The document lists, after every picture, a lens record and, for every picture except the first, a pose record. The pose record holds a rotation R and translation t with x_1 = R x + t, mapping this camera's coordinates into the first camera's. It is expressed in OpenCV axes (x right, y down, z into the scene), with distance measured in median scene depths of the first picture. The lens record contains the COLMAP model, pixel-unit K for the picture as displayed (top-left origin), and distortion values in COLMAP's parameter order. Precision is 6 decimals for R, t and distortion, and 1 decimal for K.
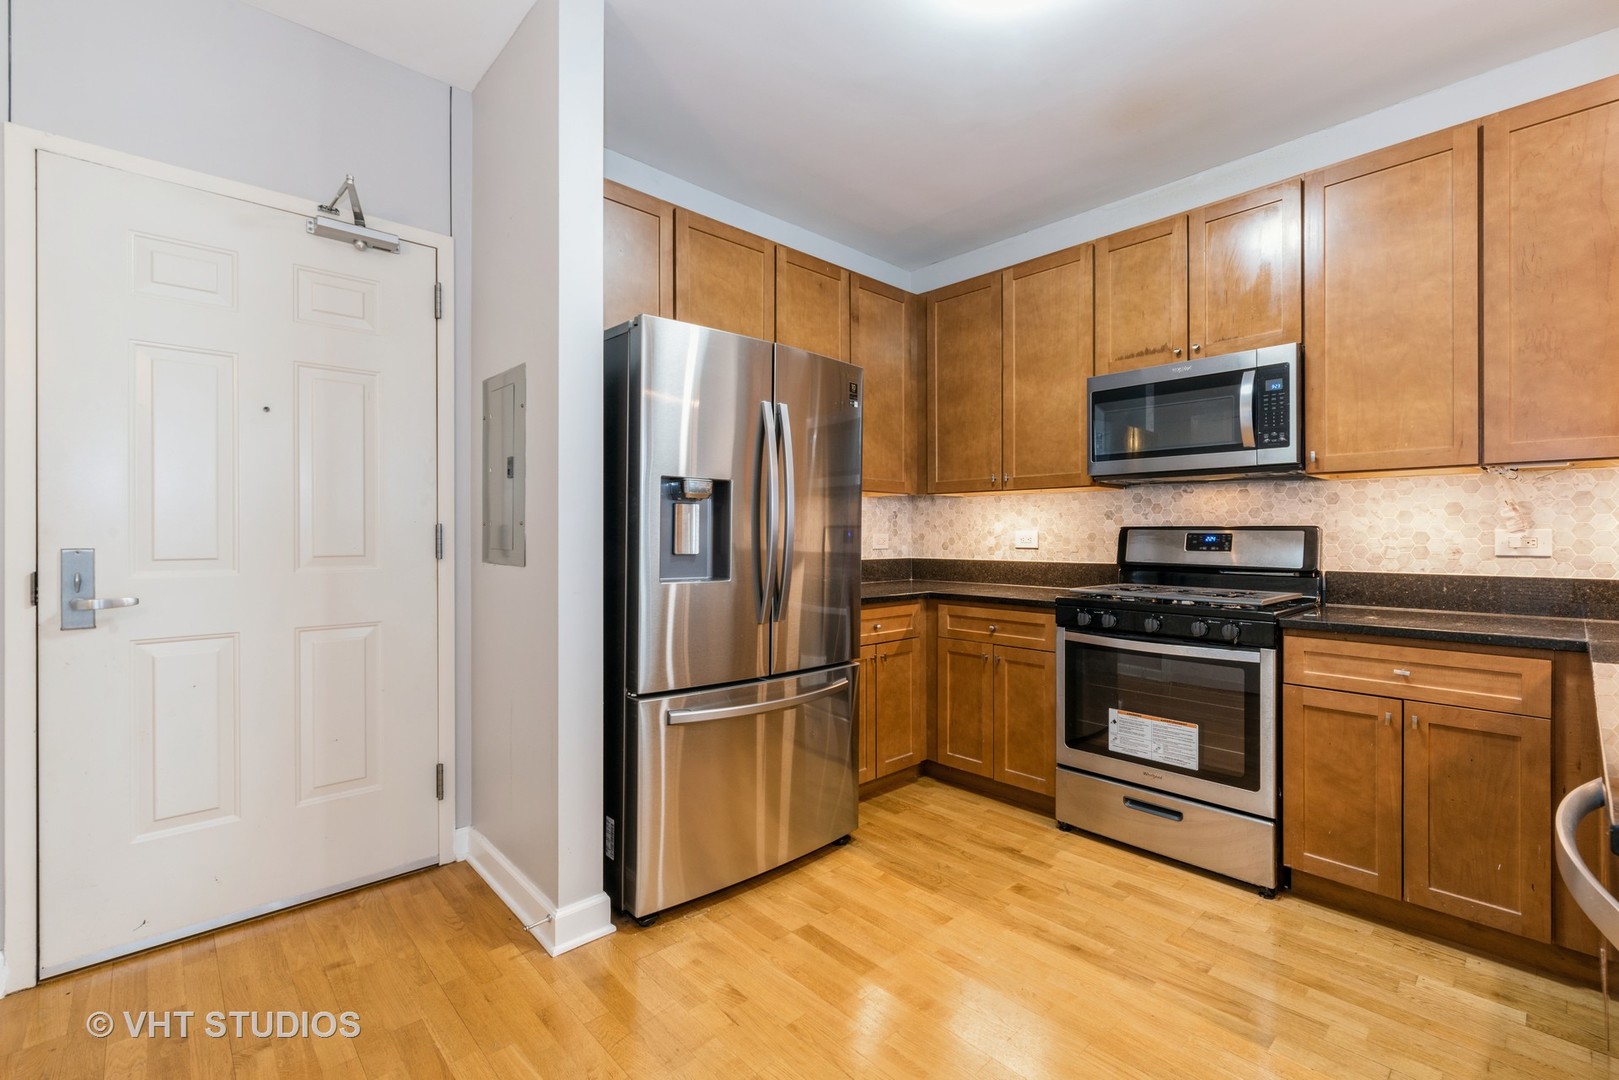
lens RADIAL K [[700.2, 0, 839.3], [0, 700.2, 540.4], [0, 0, 1]] dist [0.004588, -0.000064]
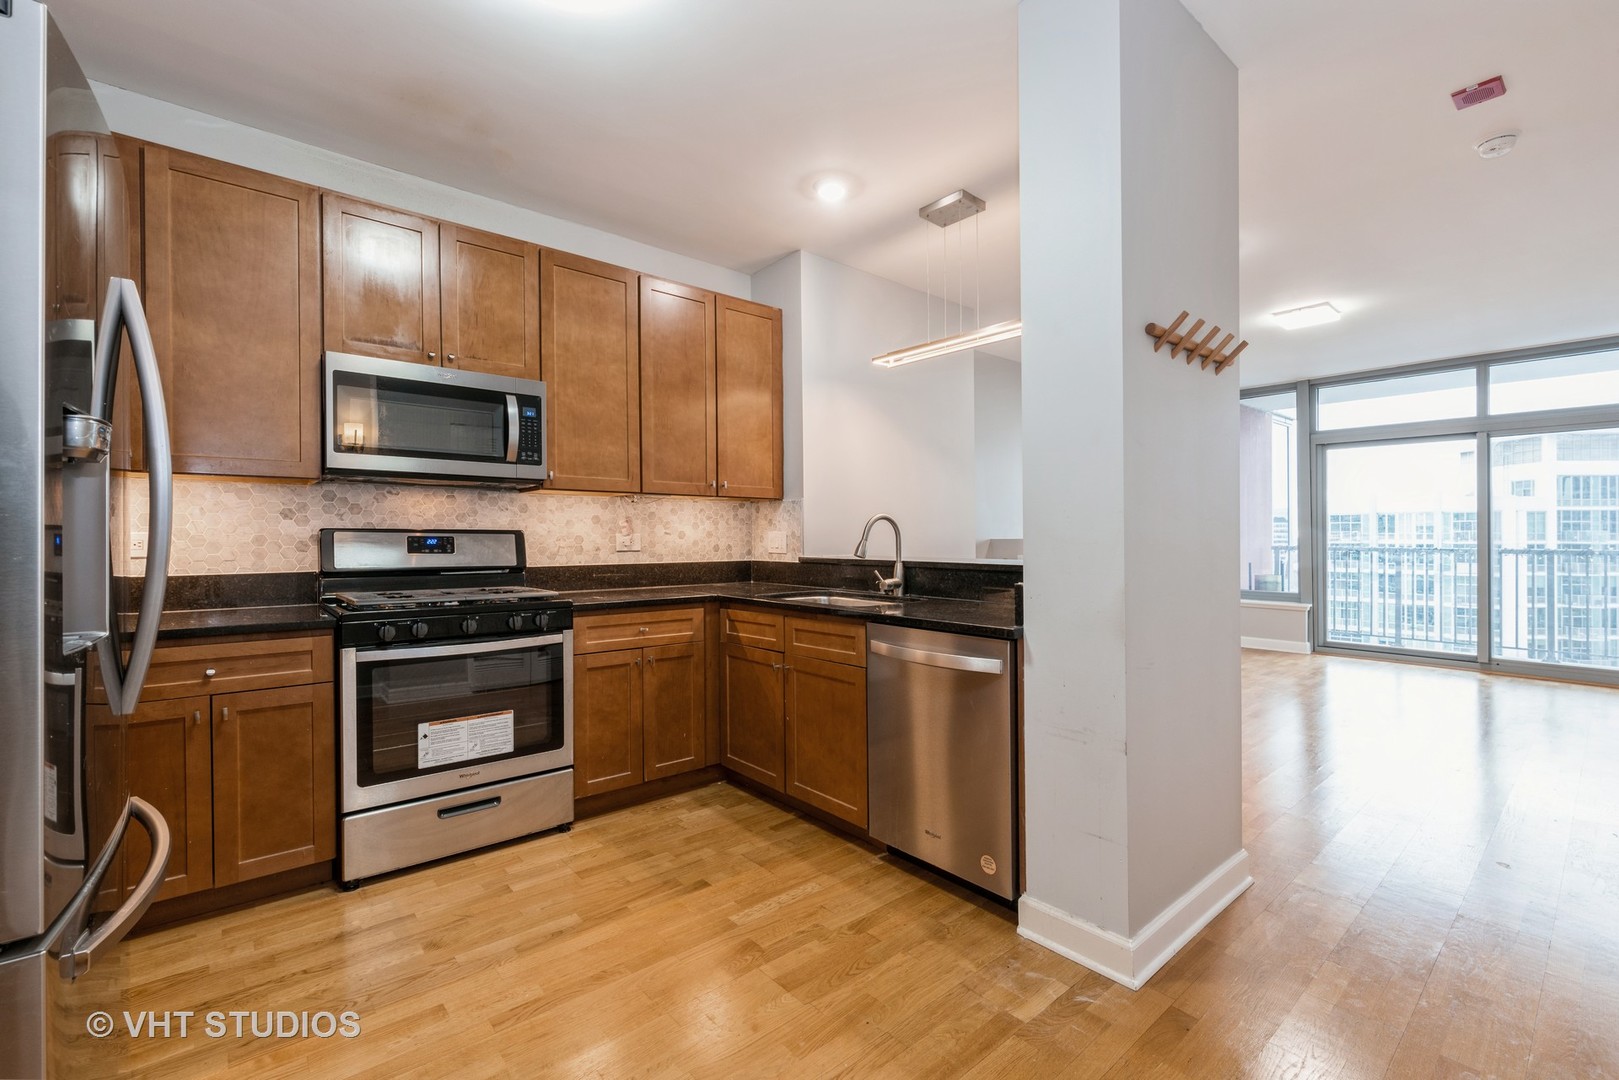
lens RADIAL K [[716.7, 0, 809.5], [0, 716.7, 540.0], [0, 0, 1]] dist [0.002400, 0.000222]
pose [[0.061369, -0.005357, 0.998101, -0.567234], [0.007875, 0.999957, 0.004883, -0.006200], [-0.998084, 0.007560, 0.061409, 0.447737]]
